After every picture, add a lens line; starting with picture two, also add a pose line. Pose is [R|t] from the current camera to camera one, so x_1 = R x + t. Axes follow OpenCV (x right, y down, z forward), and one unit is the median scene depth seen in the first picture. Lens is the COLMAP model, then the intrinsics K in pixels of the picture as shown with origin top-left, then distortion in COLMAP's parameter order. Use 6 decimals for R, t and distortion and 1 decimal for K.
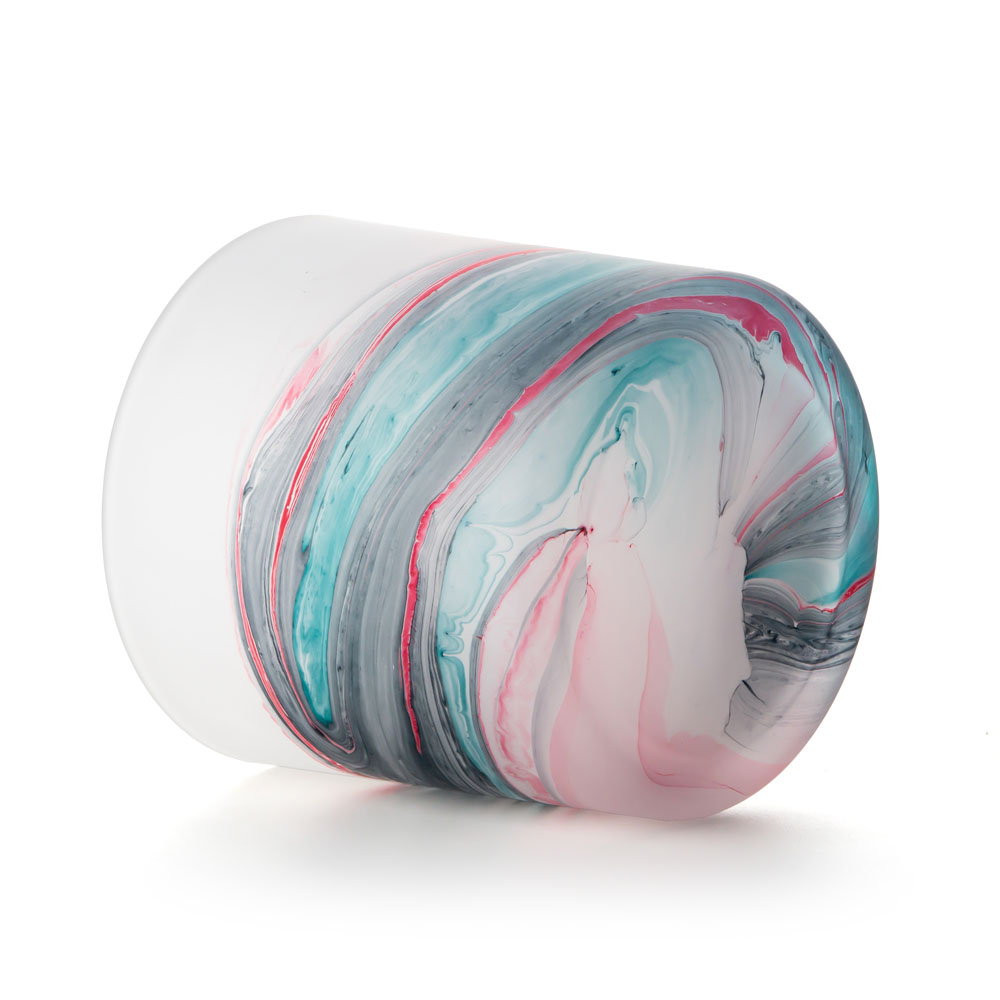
lens RADIAL K [[6288.7, 0, 500.0], [0, 6288.7, 500.0], [0, 0, 1]] dist [0.245027, 3.435051]
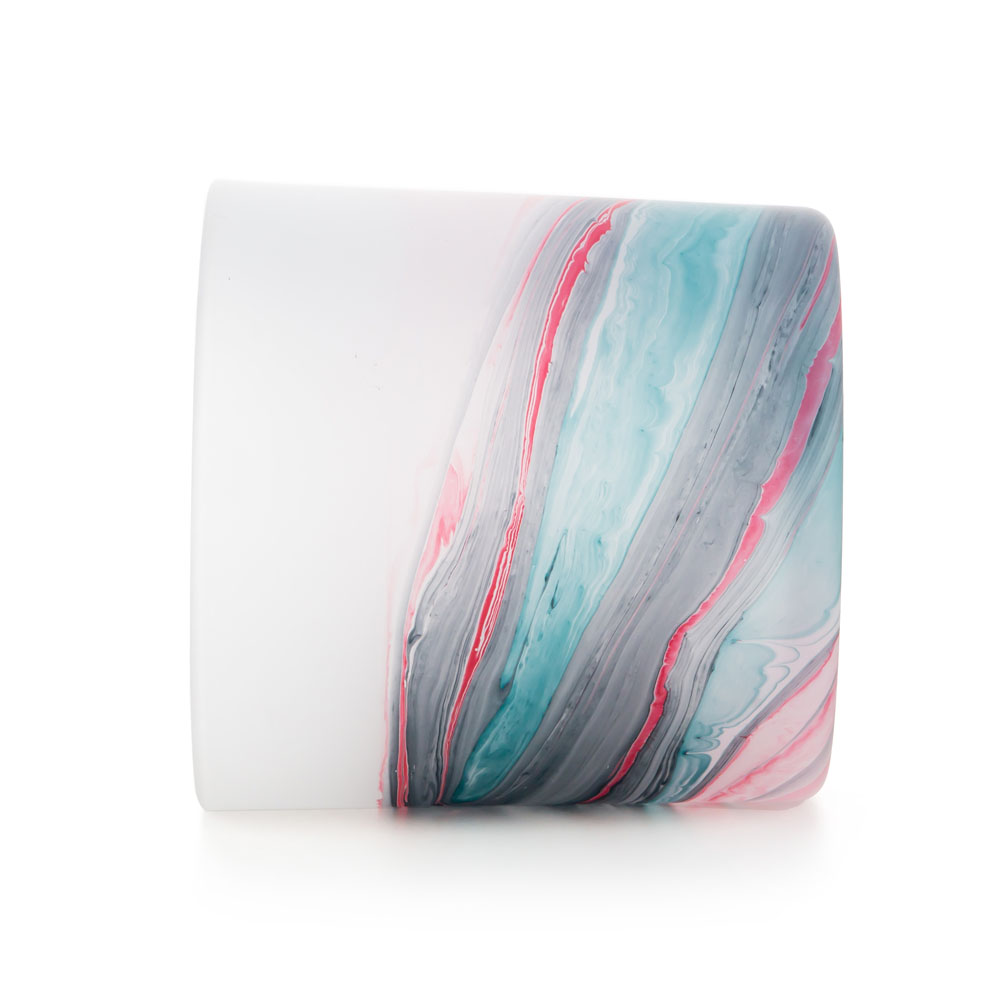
lens RADIAL K [[6288.7, 0, 500.0], [0, 6288.7, 500.0], [0, 0, 1]] dist [0.245027, 3.435051]
pose [[0.759512, -0.378431, 0.529086, -0.502934], [0.090695, 0.867022, 0.489946, -0.461346], [-0.644140, -0.324134, 0.692835, 0.386932]]
